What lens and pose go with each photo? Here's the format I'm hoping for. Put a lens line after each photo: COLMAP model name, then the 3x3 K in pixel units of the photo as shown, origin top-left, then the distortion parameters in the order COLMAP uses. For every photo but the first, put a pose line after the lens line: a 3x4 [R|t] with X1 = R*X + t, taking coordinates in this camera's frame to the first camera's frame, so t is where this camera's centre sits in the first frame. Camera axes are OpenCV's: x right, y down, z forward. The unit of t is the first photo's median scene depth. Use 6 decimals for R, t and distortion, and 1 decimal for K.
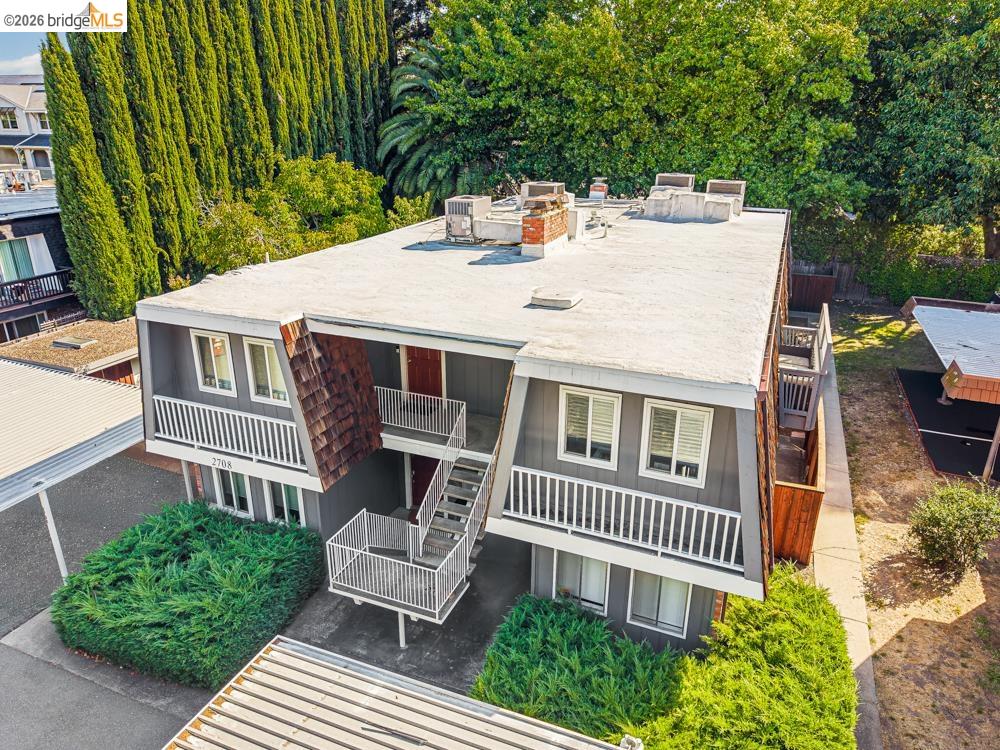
lens RADIAL K [[687.9, 0, 500.0], [0, 687.9, 375.0], [0, 0, 1]] dist [-0.000524, -0.002414]
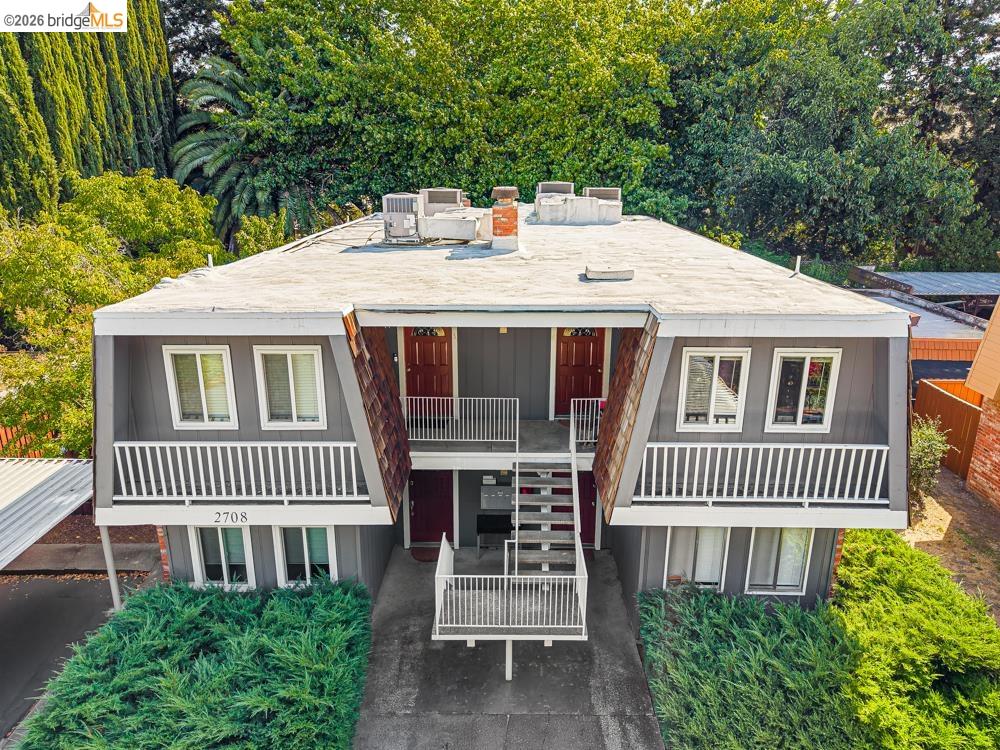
lens RADIAL K [[705.1, 0, 516.3], [0, 705.1, 386.5], [0, 0, 1]] dist [-0.002617, 0.001927]
pose [[0.922959, -0.114086, 0.367603, -0.208076], [0.134731, 0.990400, -0.030904, 0.028348], [-0.360548, 0.078051, 0.929469, 0.084215]]
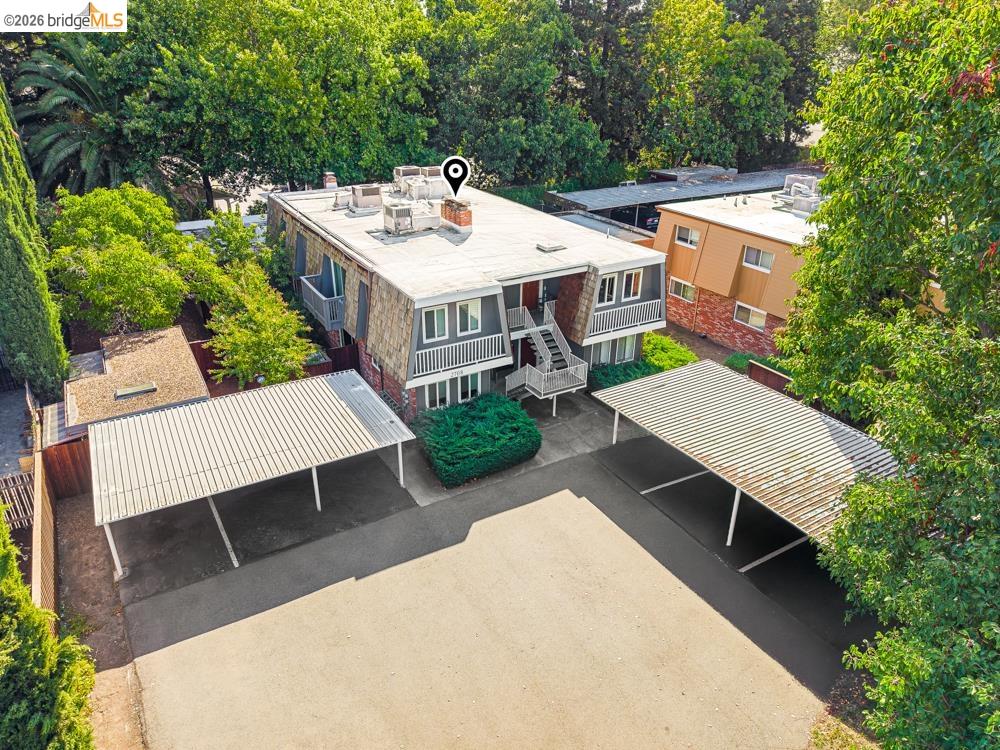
lens RADIAL K [[678.8, 0, 500.0], [0, 678.8, 375.0], [0, 0, 1]] dist [0.079710, -0.143611]
pose [[0.602697, -0.344818, 0.719622, -0.894229], [0.276276, 0.936210, 0.217214, -0.125745], [-0.748617, 0.067900, 0.659516, -0.156542]]
